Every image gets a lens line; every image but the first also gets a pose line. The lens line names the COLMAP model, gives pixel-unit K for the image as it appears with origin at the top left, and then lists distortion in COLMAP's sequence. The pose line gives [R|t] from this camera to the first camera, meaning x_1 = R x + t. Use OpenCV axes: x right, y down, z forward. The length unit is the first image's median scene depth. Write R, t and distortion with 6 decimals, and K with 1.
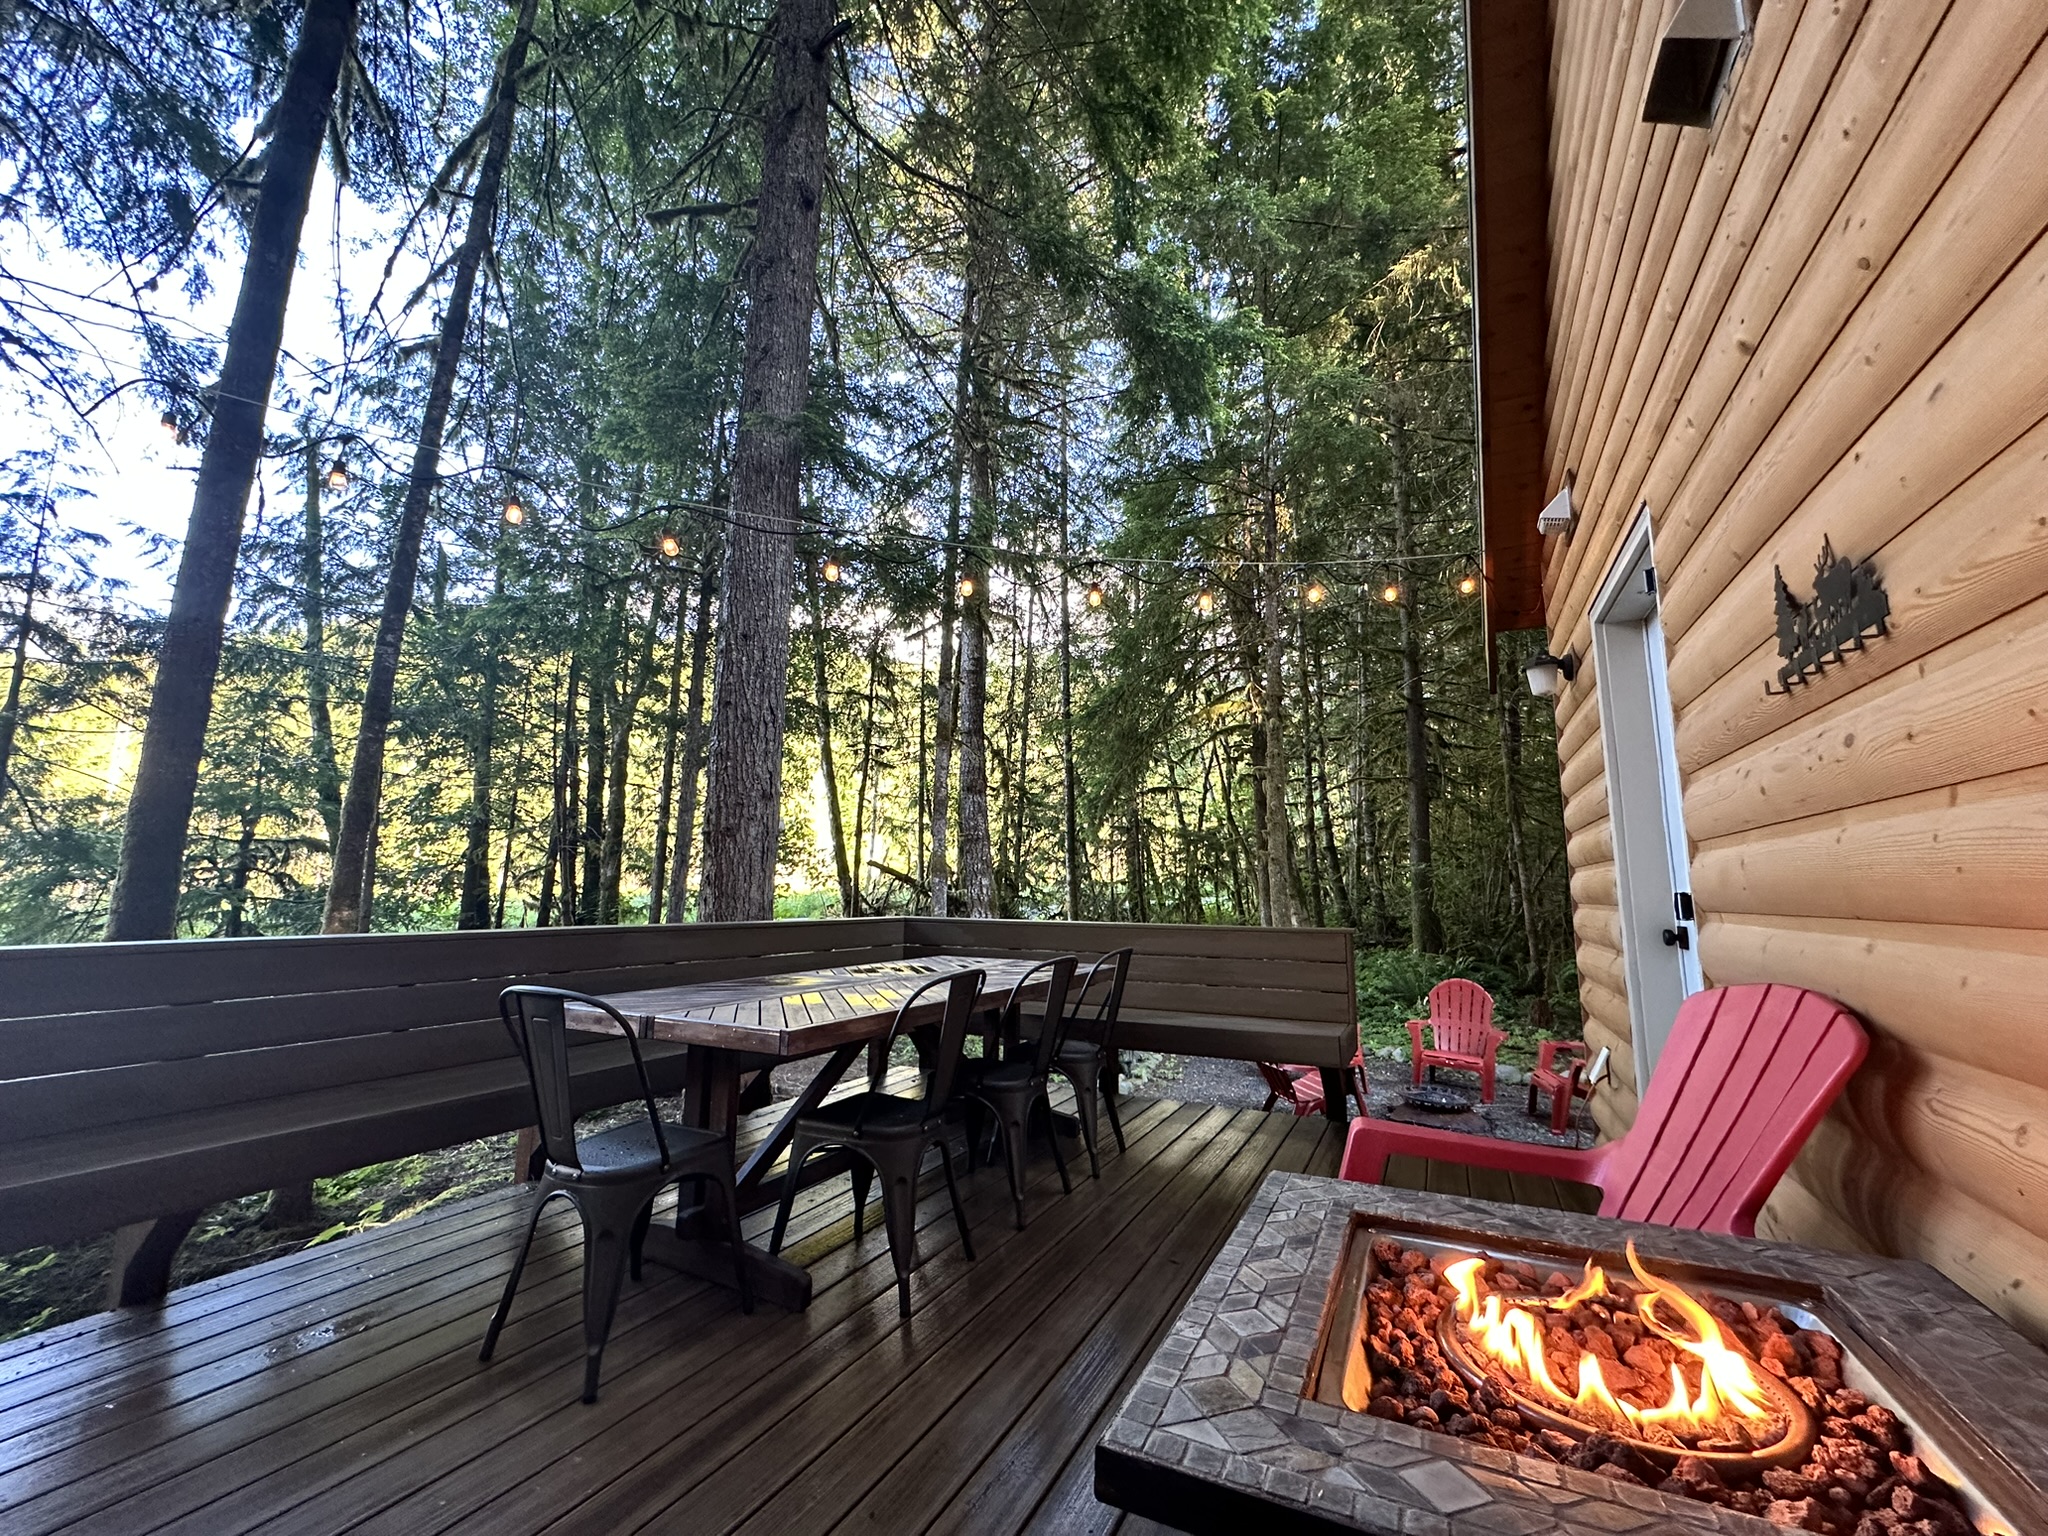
lens RADIAL K [[817.8, 0, 1019.7], [0, 817.8, 759.3], [0, 0, 1]] dist [-0.002295, -0.000258]
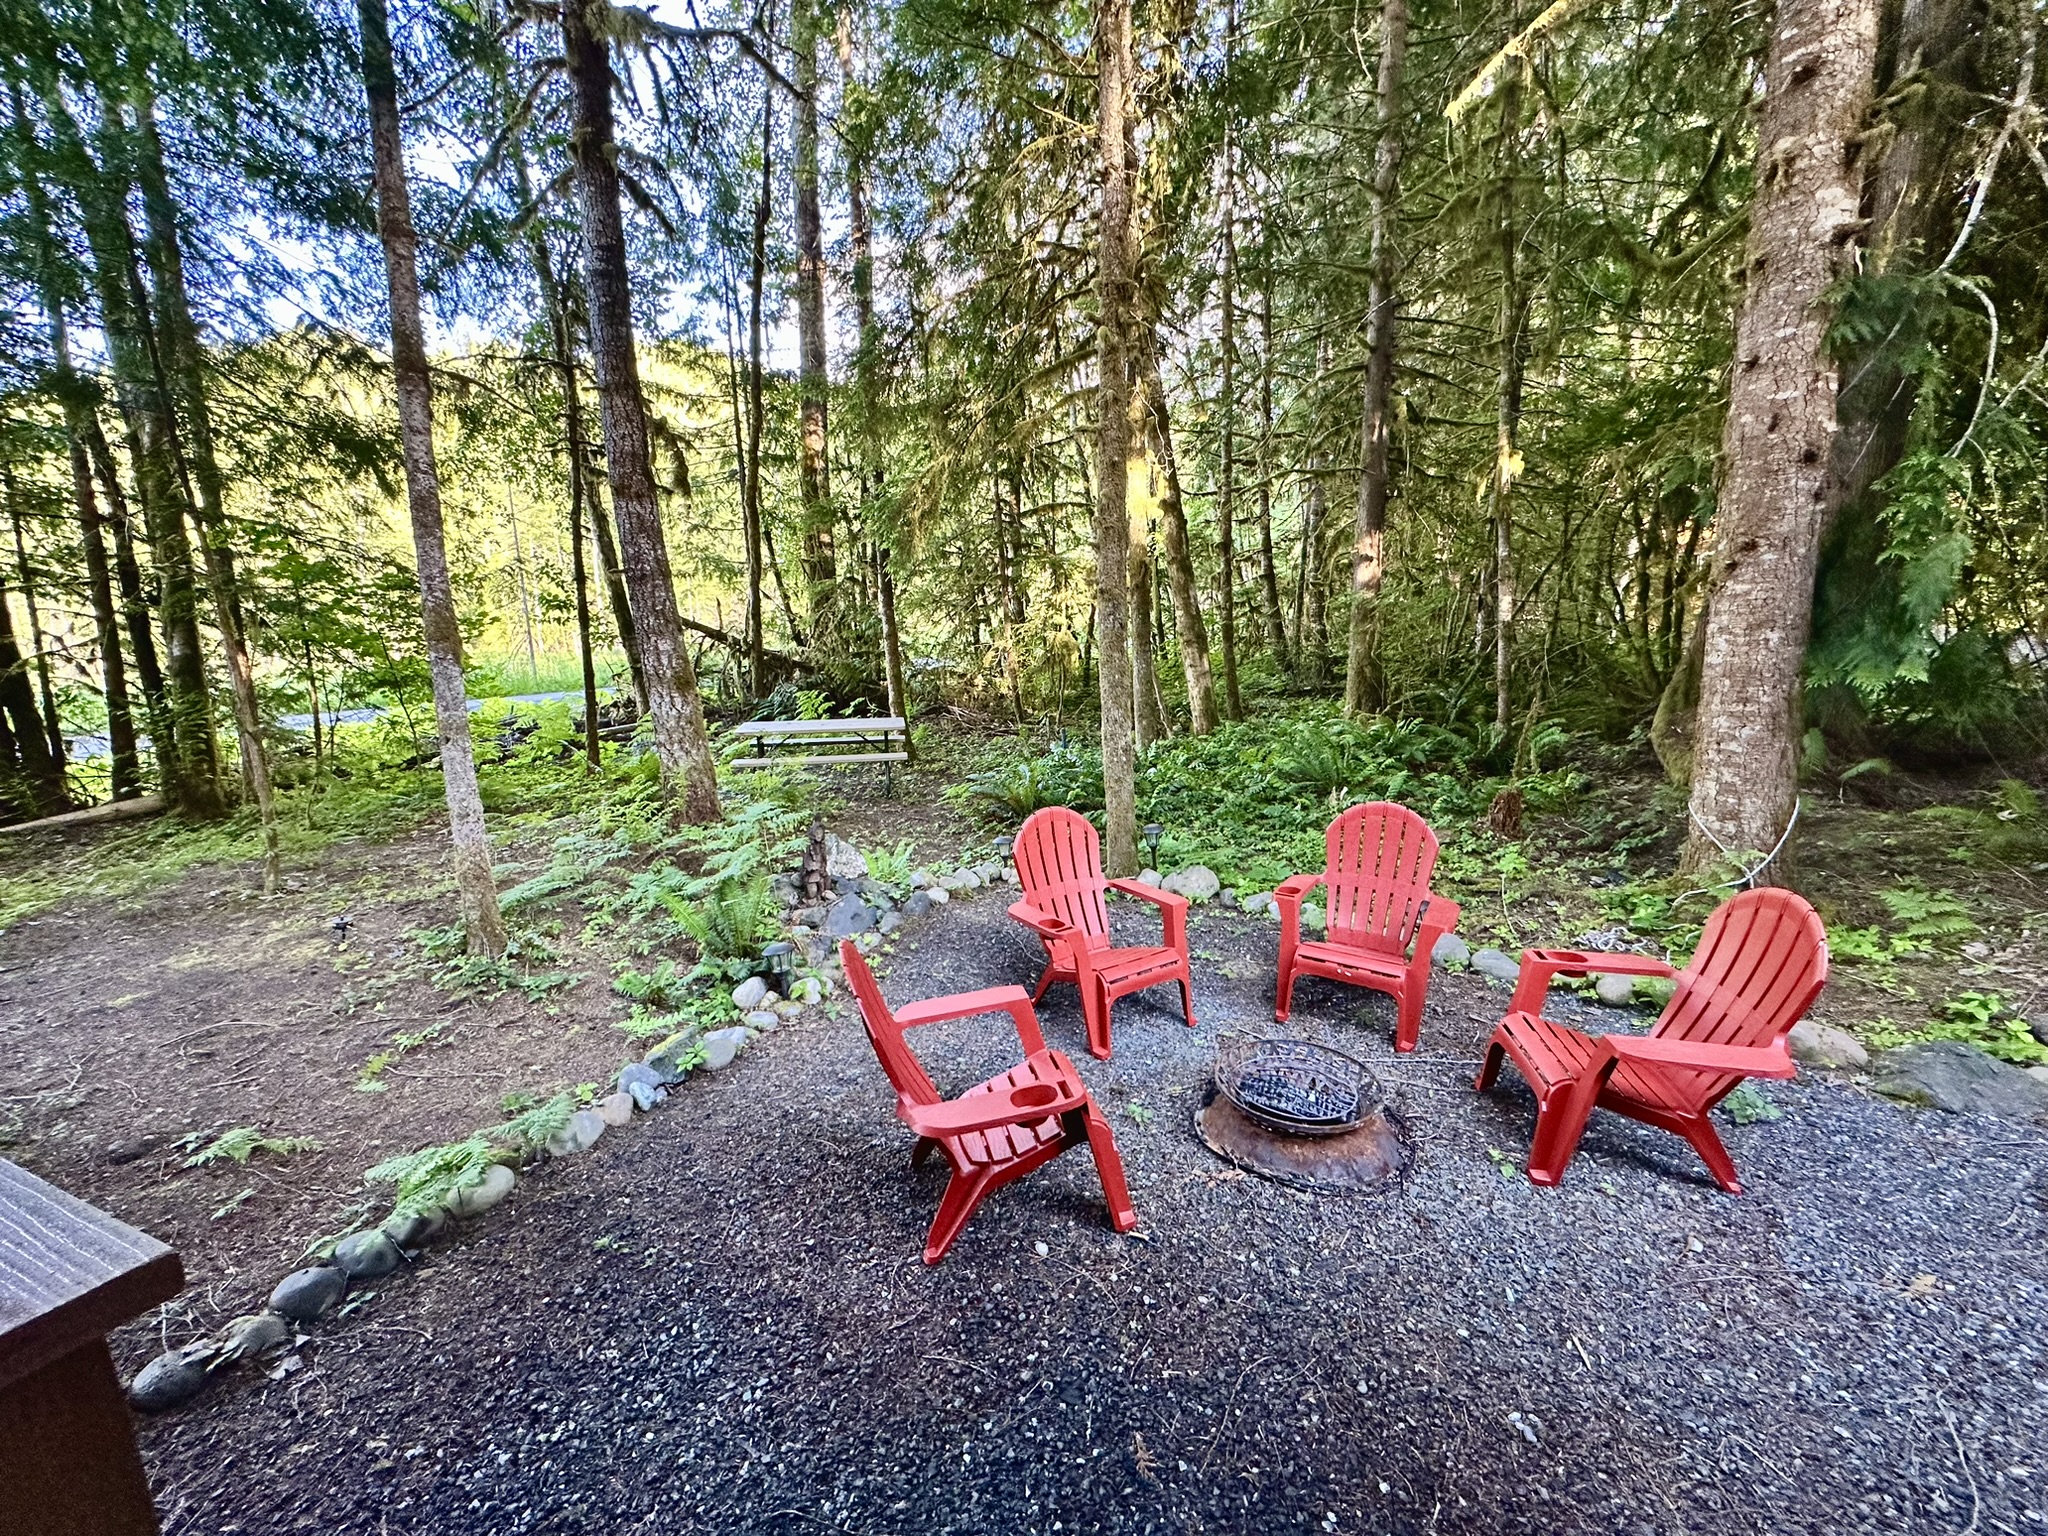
lens RADIAL K [[826.6, 0, 1032.8], [0, 826.6, 771.9], [0, 0, 1]] dist [0.001393, 0.000291]
pose [[0.997311, -0.049234, 0.054290, 0.257756], [0.029415, 0.947368, 0.318793, 0.065379], [-0.067128, -0.316339, 0.946268, 0.471728]]
